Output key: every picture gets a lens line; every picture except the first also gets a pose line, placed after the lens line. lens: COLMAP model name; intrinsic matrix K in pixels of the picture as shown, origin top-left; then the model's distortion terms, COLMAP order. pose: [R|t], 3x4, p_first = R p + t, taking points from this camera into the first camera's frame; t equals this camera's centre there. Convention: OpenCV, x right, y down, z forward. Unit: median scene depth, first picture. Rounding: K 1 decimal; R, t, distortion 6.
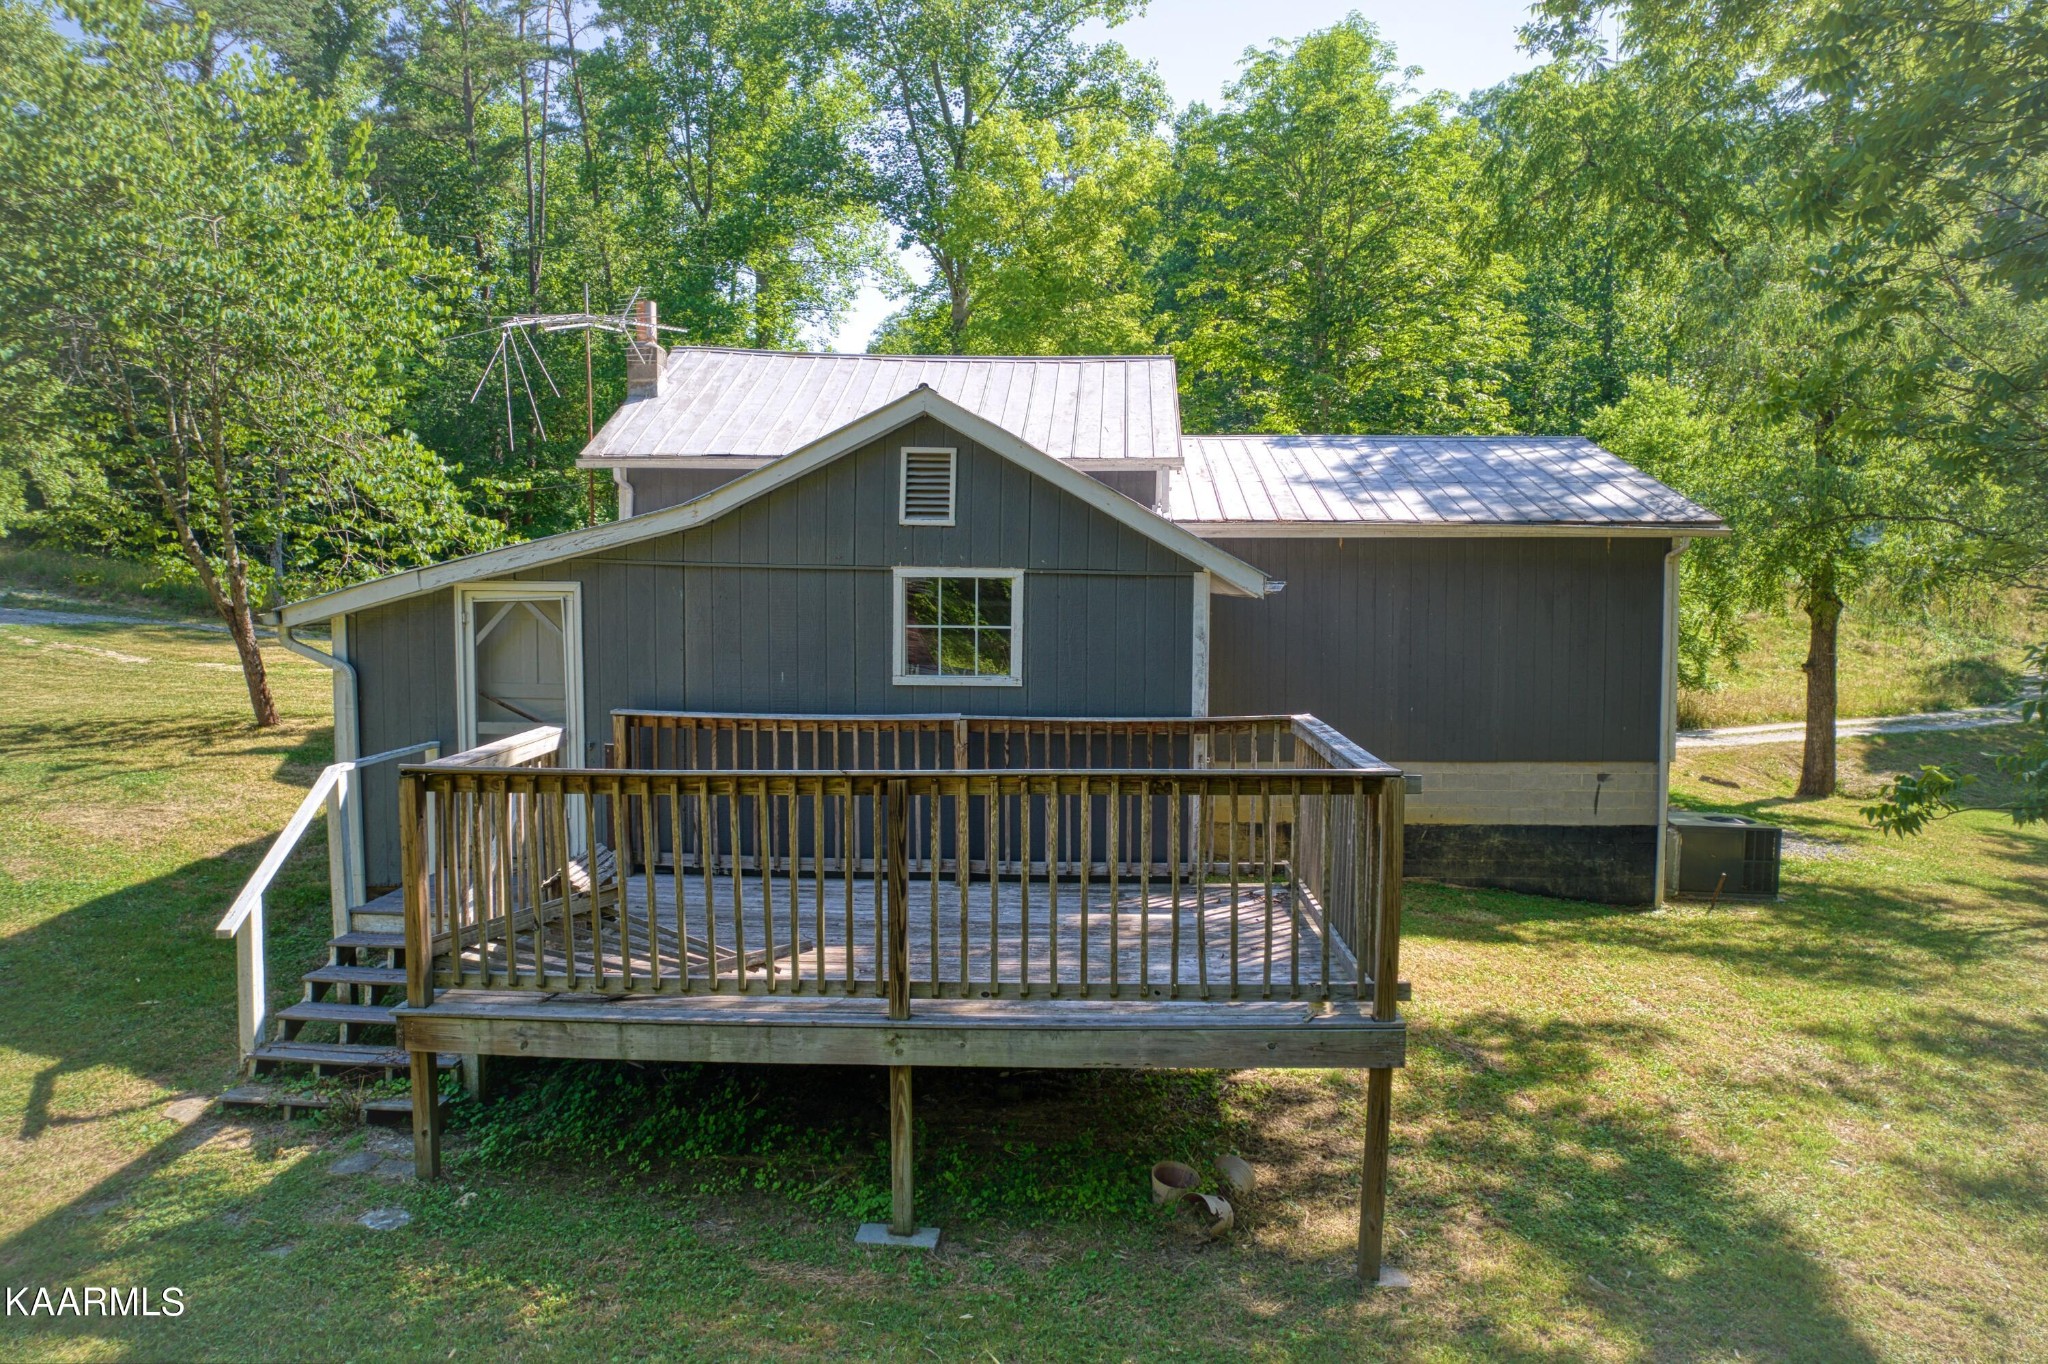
lens RADIAL K [[1306.0, 0, 1030.4], [0, 1306.0, 667.8], [0, 0, 1]] dist [-0.068526, 0.054422]
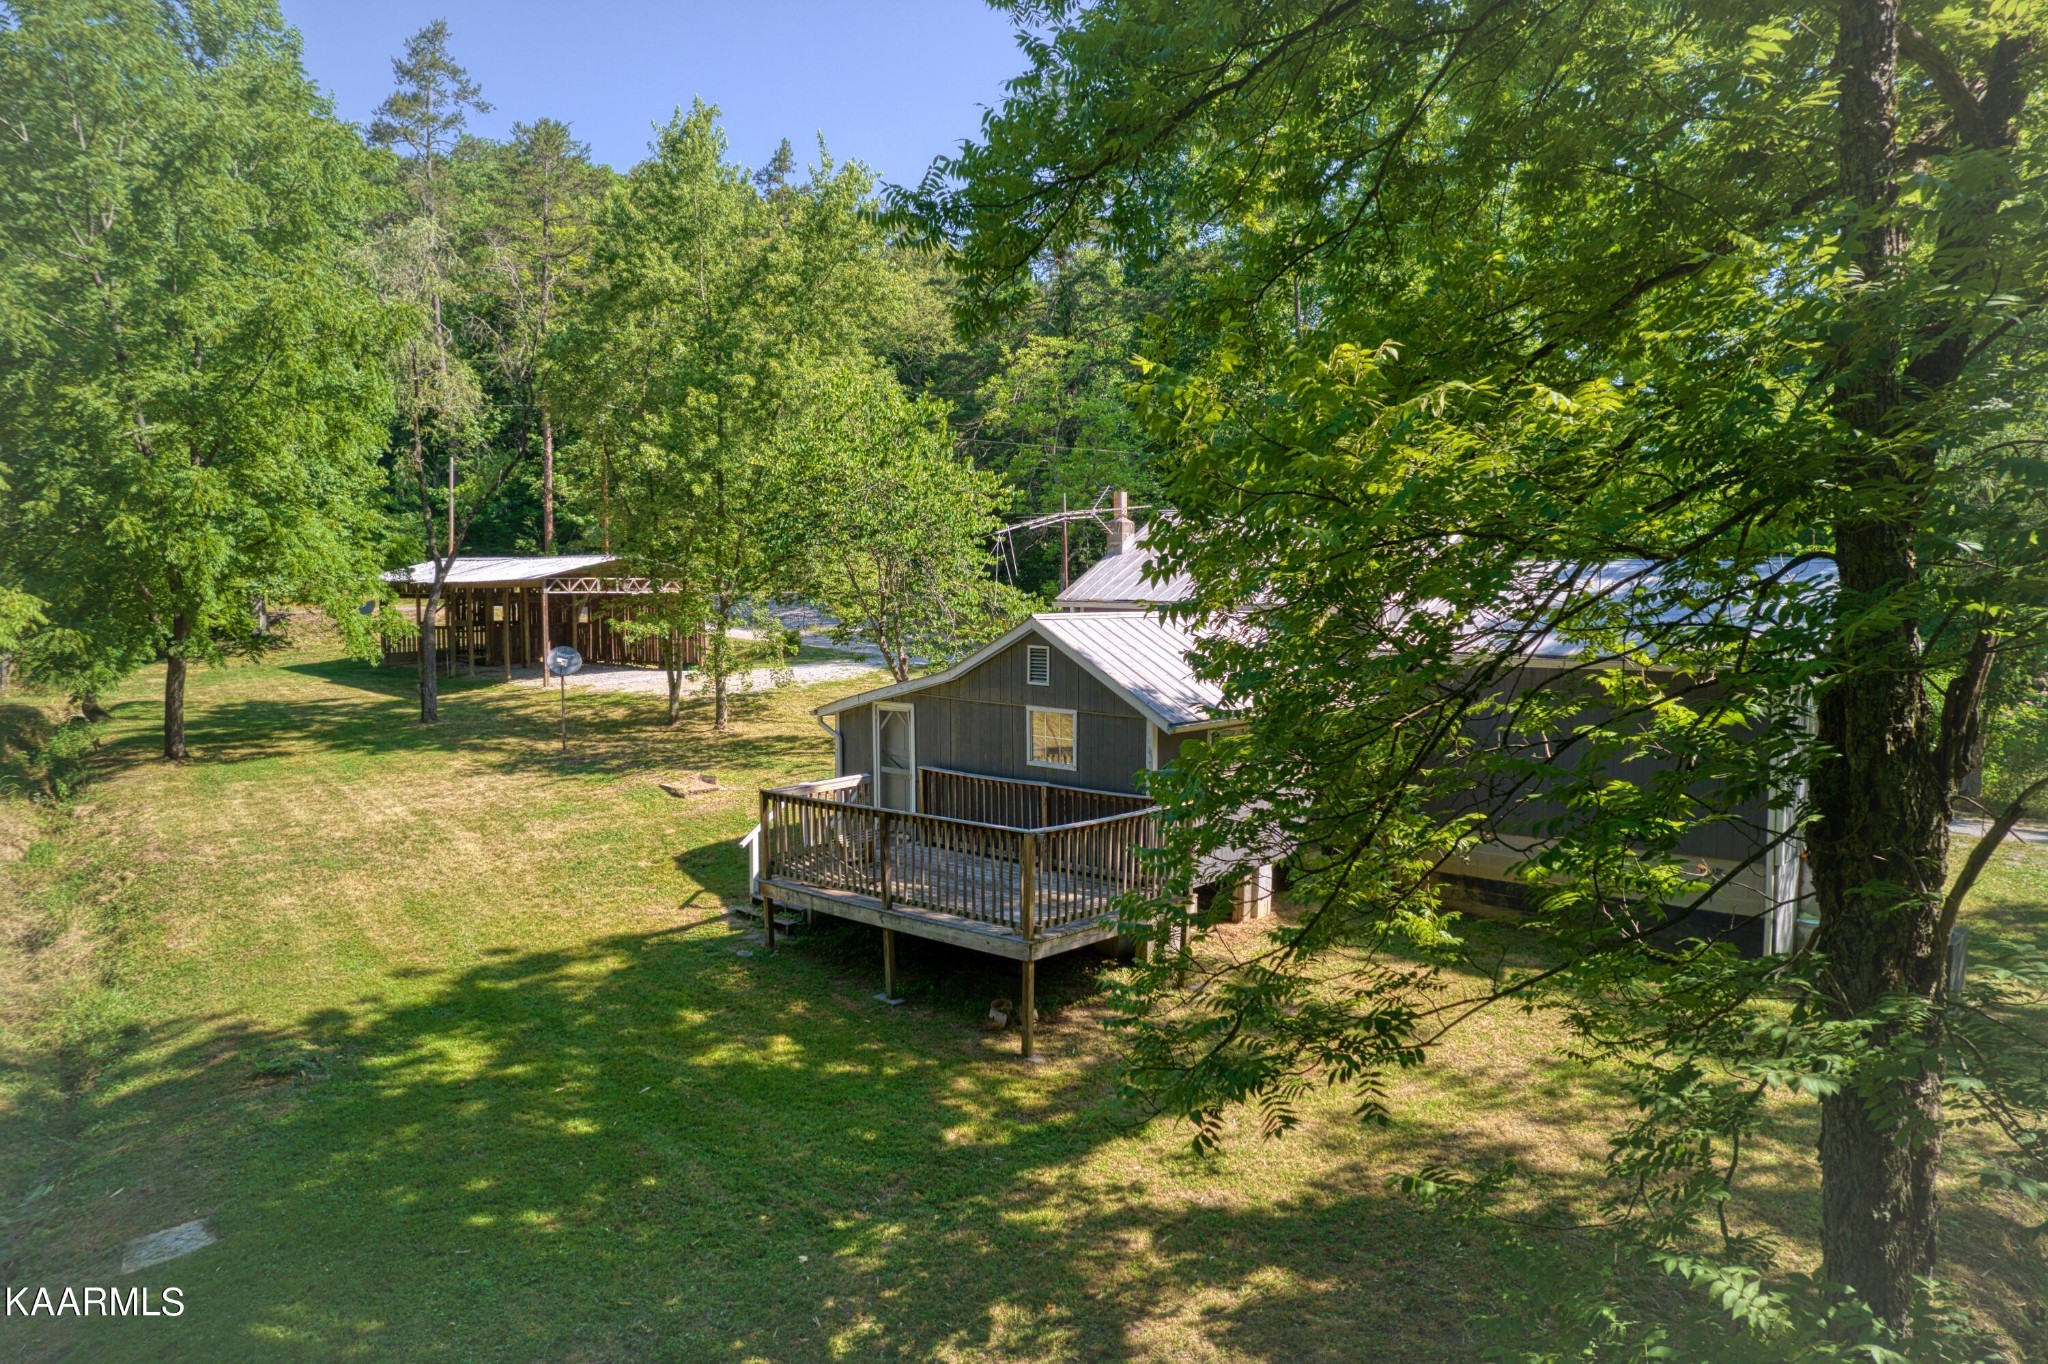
lens RADIAL K [[1306.0, 0, 1030.4], [0, 1306.0, 667.8], [0, 0, 1]] dist [-0.068526, 0.054422]
pose [[0.769651, 0.032909, -0.637616, 1.131356], [-0.030496, 0.999426, 0.014772, -0.159979], [0.637736, 0.008076, 0.770213, -0.502063]]
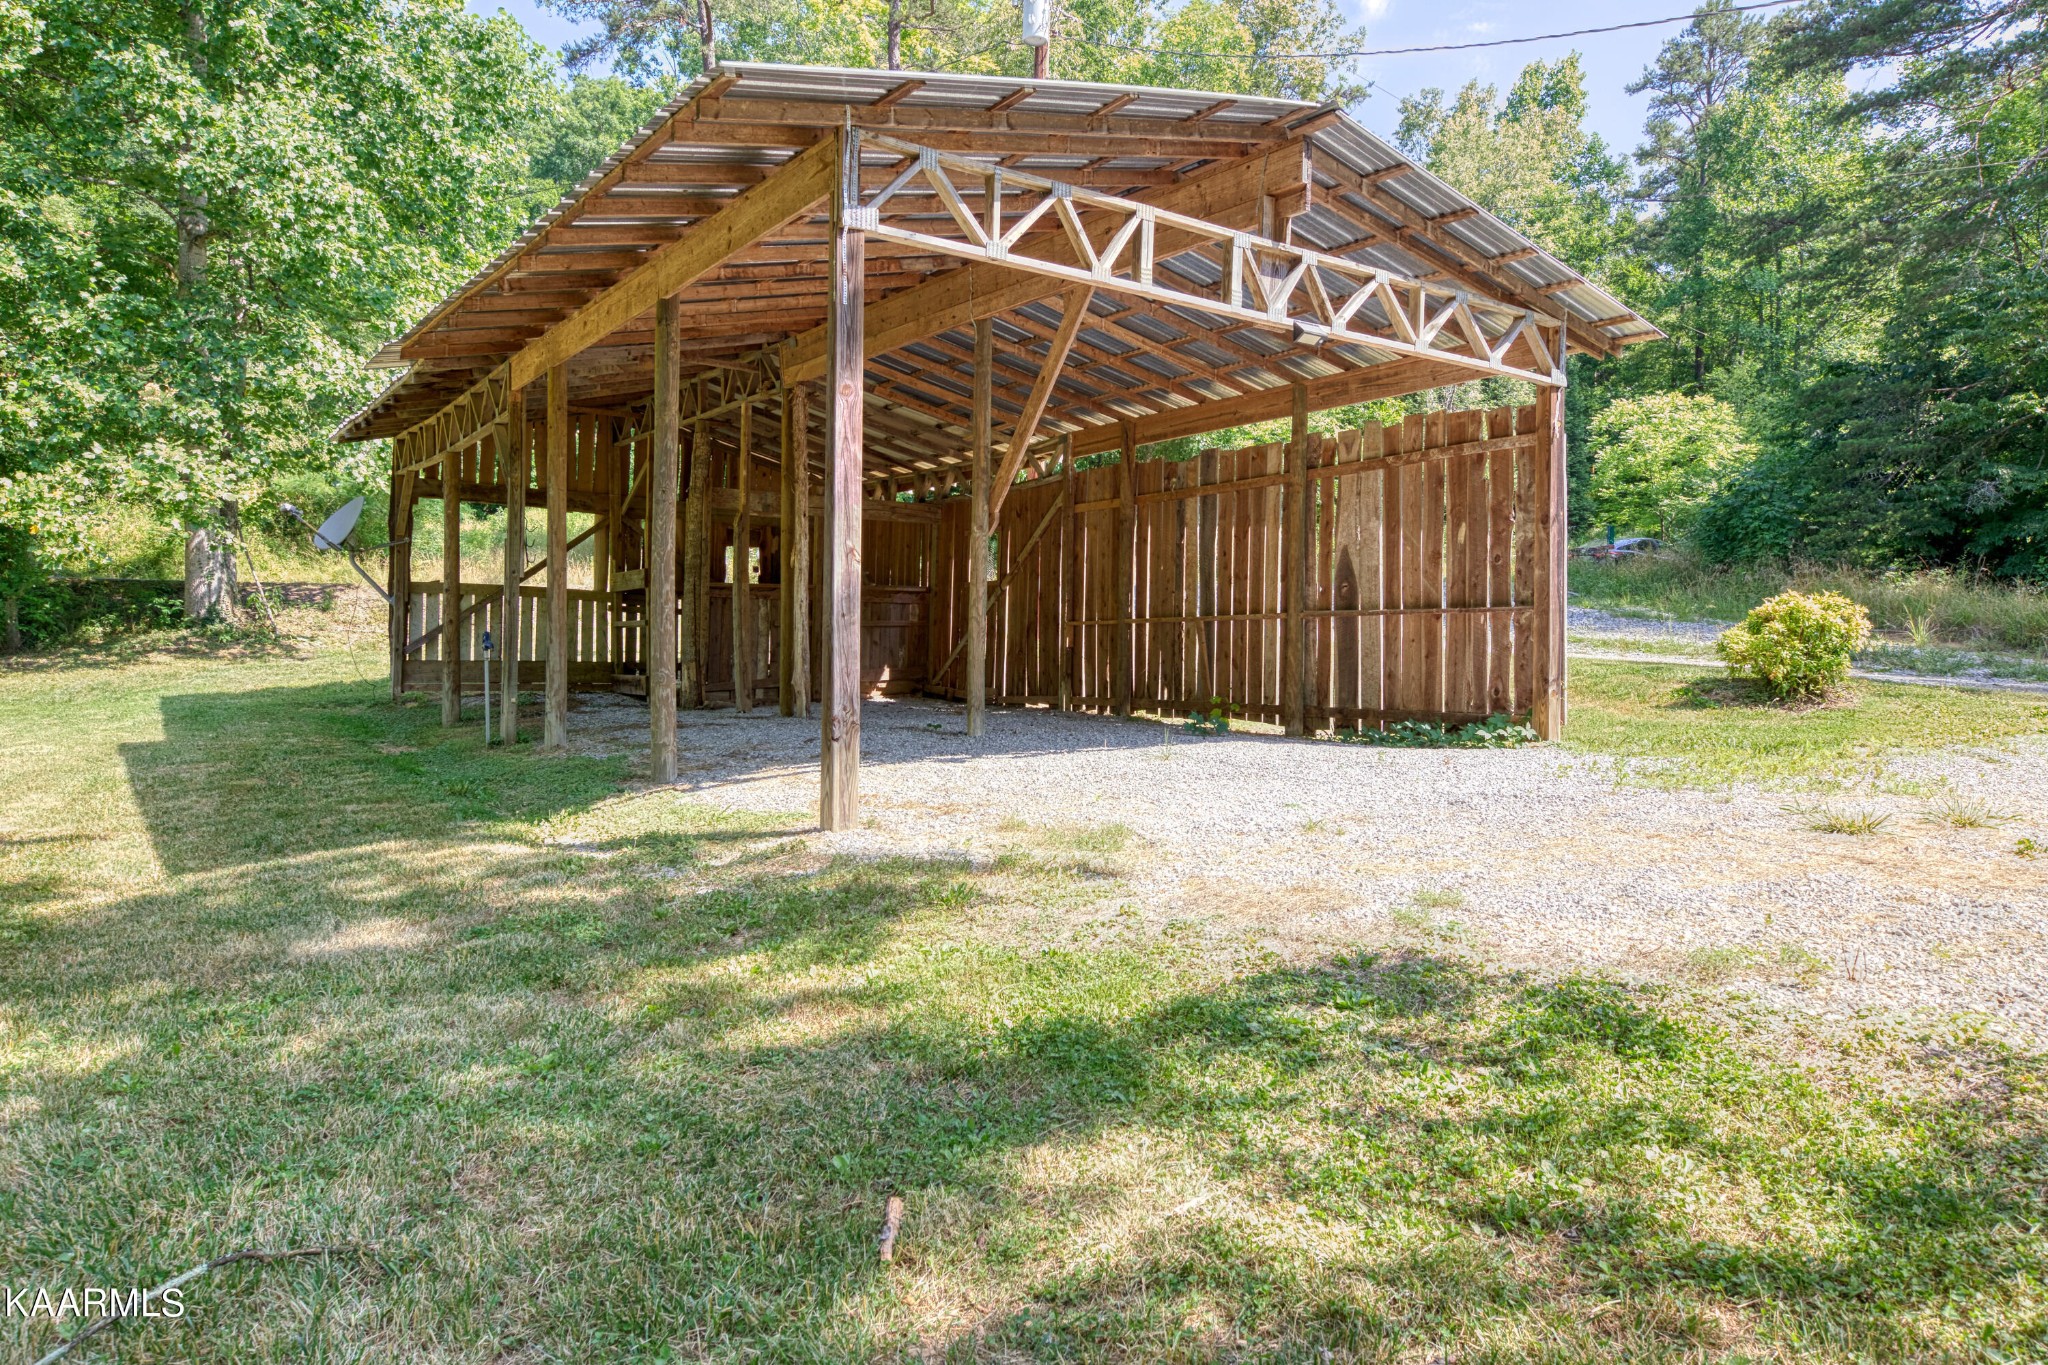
lens RADIAL K [[1344.7, 0, 1021.7], [0, 1344.7, 671.4], [0, 0, 1]] dist [-0.005581, 0.035497]
pose [[0.584228, 0.014969, -0.811451, -2.170922], [-0.058886, 0.997977, -0.023986, -0.057445], [0.809450, 0.061796, 0.583927, 1.417751]]
